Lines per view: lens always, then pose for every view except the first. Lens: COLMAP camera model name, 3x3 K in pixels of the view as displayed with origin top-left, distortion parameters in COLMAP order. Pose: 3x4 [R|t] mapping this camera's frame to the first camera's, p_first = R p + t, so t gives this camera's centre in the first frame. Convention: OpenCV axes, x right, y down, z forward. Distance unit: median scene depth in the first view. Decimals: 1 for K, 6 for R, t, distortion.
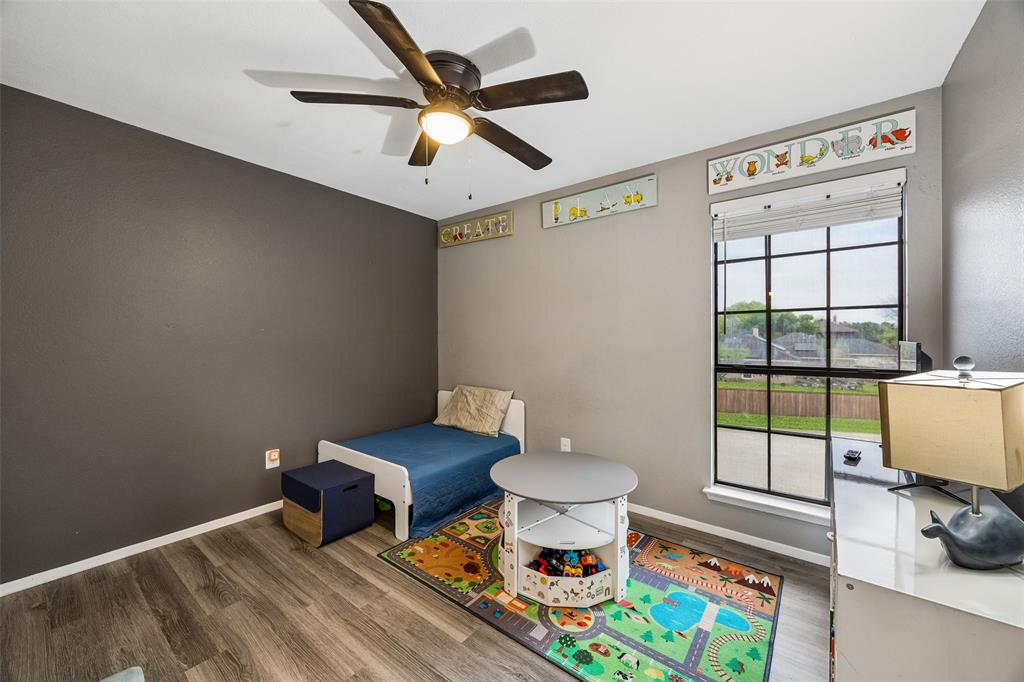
lens RADIAL K [[390.2, 0, 510.7], [0, 390.2, 338.5], [0, 0, 1]] dist [-0.003283, -0.000198]
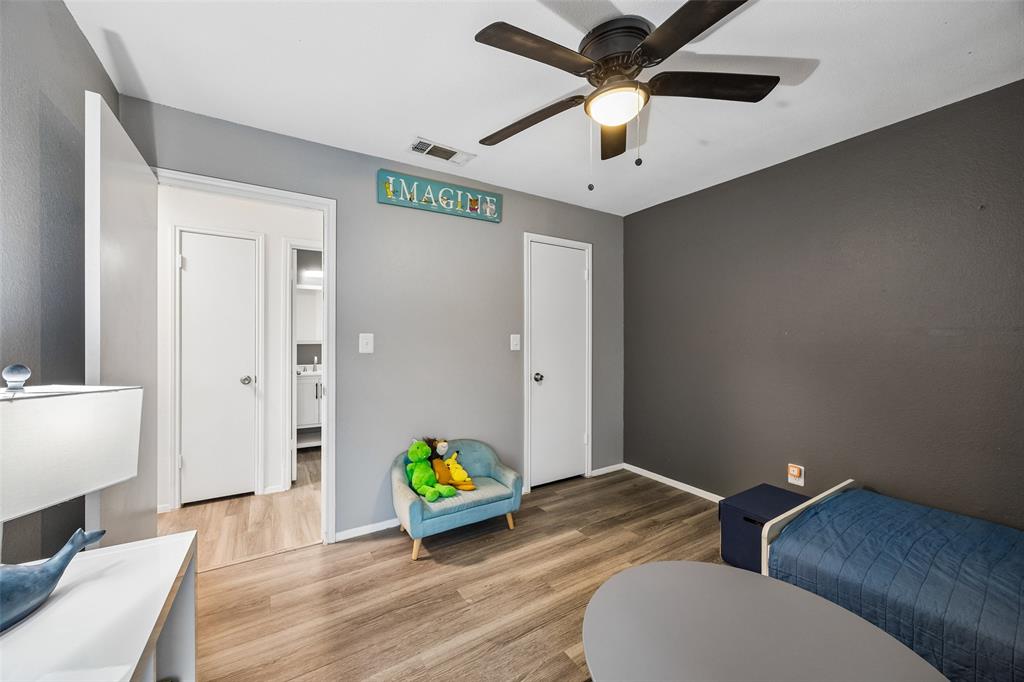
lens RADIAL K [[390.2, 0, 511.6], [0, 390.2, 338.5], [0, 0, 1]] dist [-0.003283, -0.000198]
pose [[-0.334248, -0.002416, -0.942482, 0.722851], [-0.005966, 0.999982, -0.000447, -0.008700], [0.942466, 0.005473, -0.334256, 1.019766]]
